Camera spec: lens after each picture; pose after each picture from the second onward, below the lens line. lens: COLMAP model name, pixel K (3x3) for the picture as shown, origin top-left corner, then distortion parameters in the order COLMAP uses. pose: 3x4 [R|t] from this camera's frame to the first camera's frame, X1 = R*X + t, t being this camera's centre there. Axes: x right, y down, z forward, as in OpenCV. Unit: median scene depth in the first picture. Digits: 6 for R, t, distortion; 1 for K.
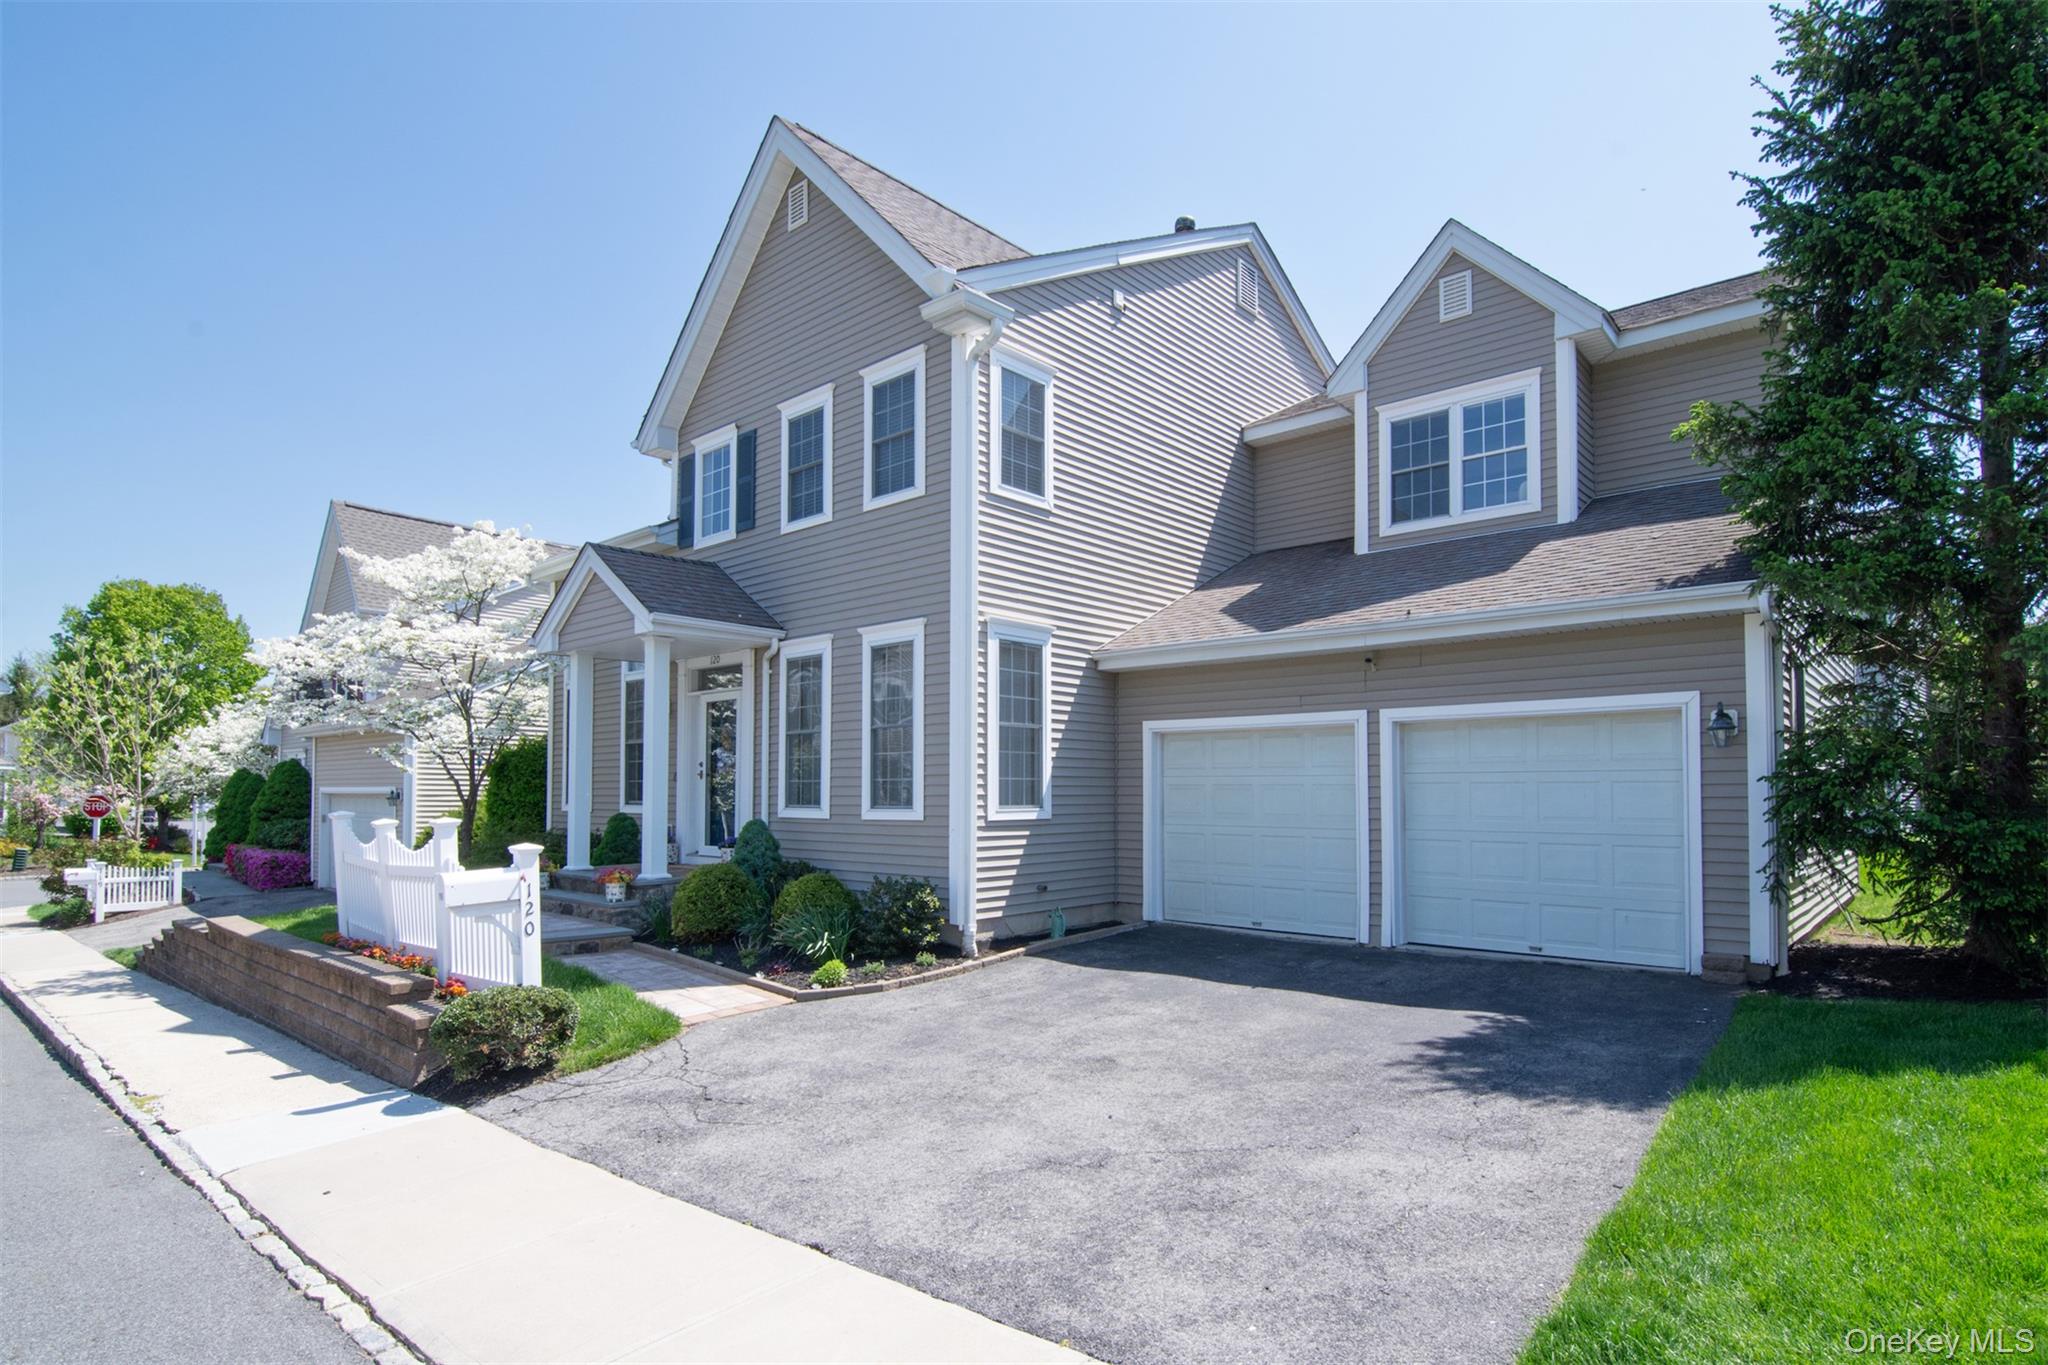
lens RADIAL K [[1083.6, 0, 955.5], [0, 1083.6, 764.9], [0, 0, 1]] dist [-0.015885, -0.003046]
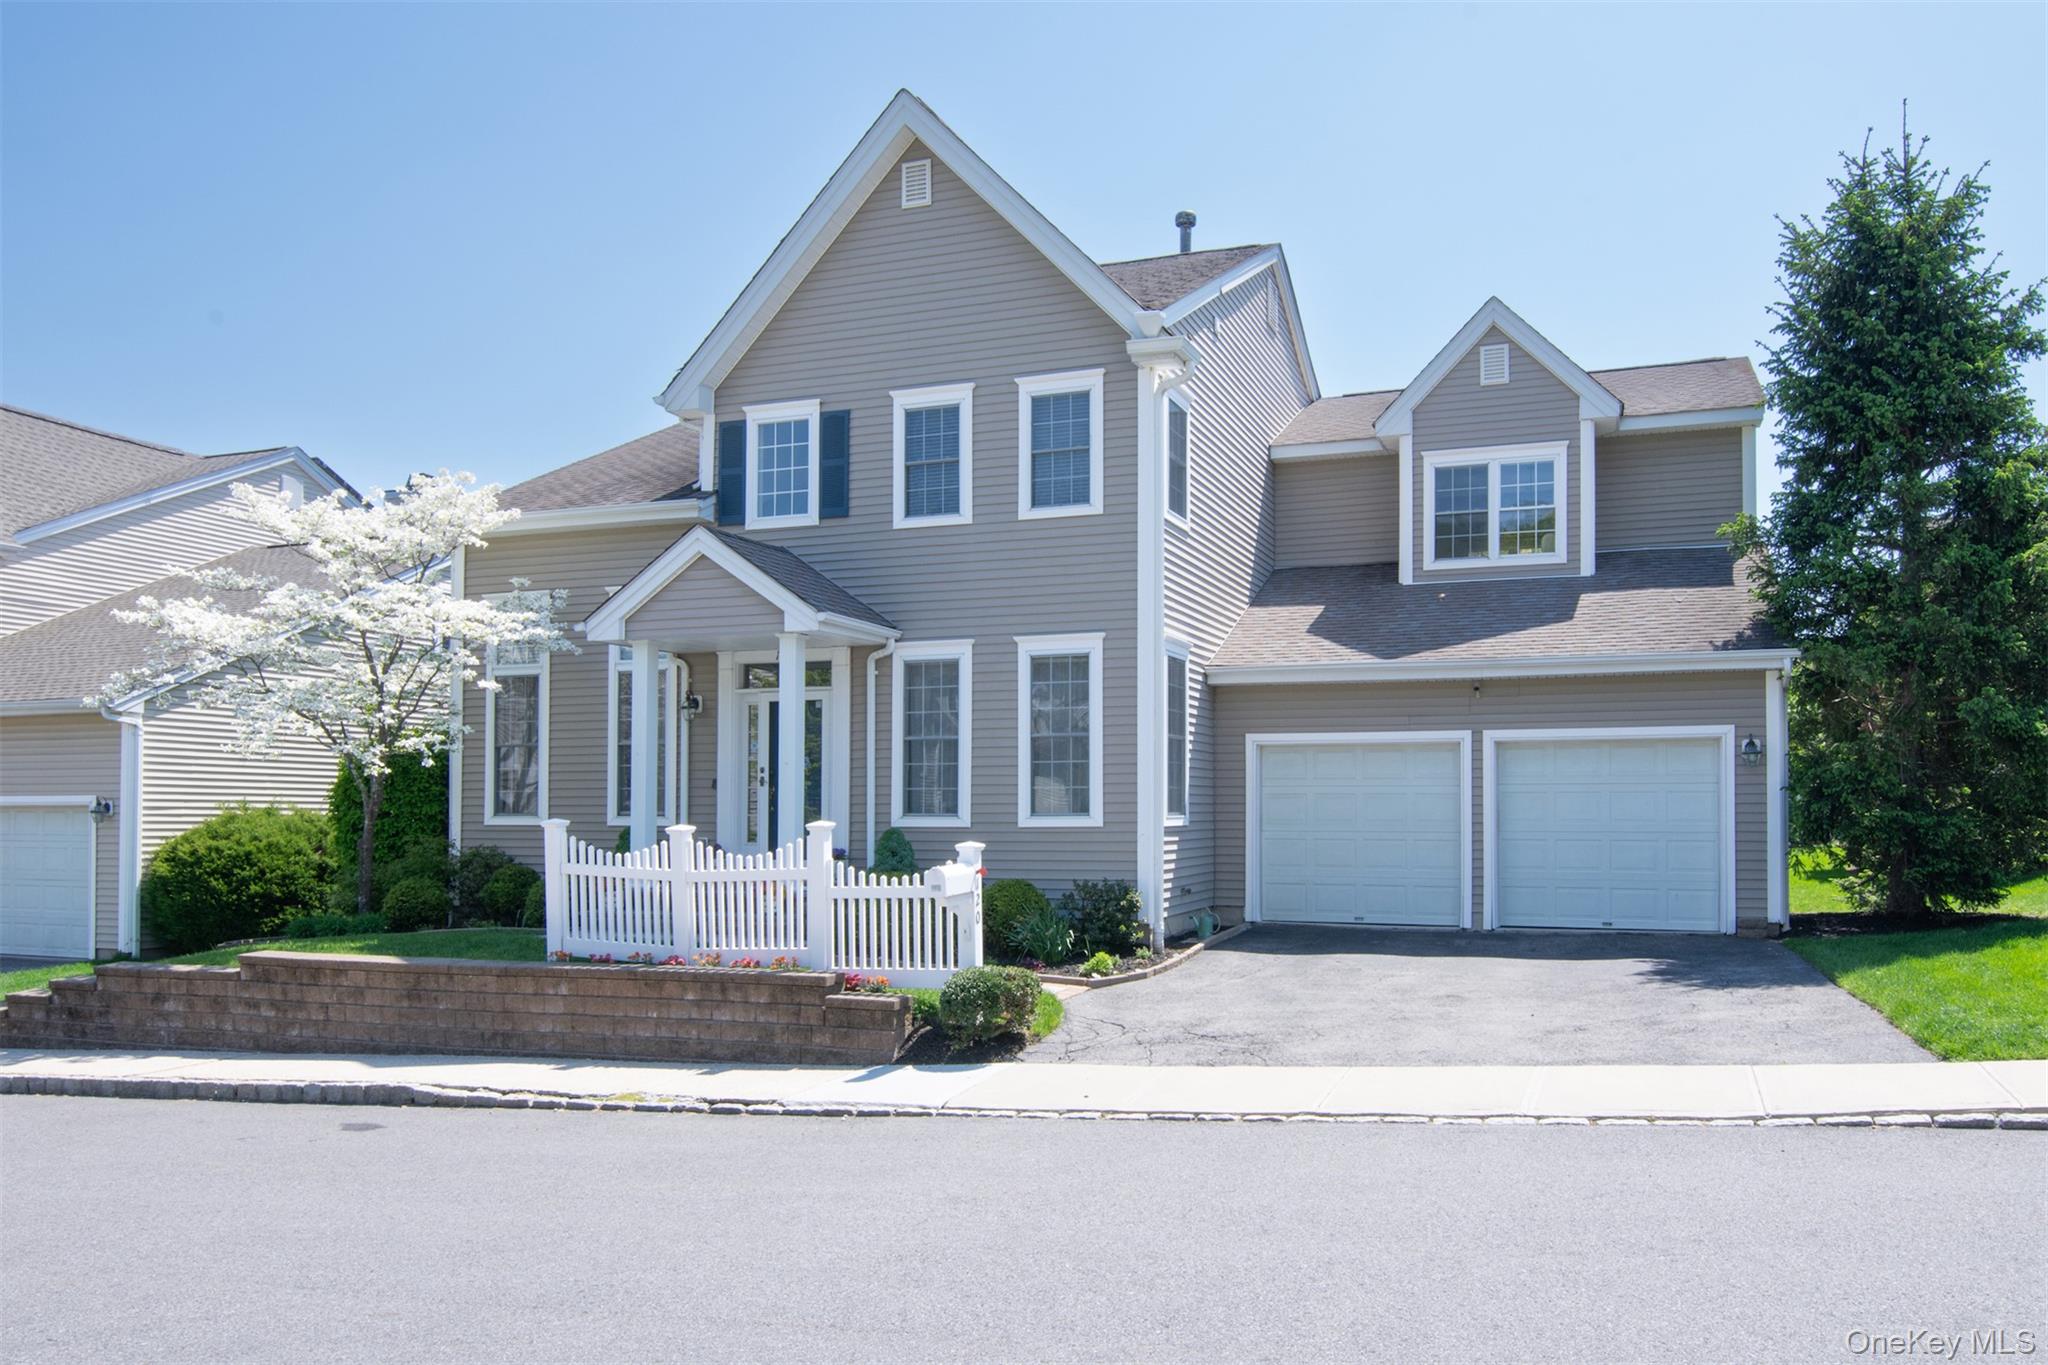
lens RADIAL K [[1548.2, 0, 1027.9], [0, 1548.2, 782.0], [0, 0, 1]] dist [0.000022, -0.004805]
pose [[0.923153, 0.006998, 0.384368, -0.627182], [-0.009442, 0.999945, 0.004472, 0.002038], [-0.384316, -0.007757, 0.923169, -0.328550]]
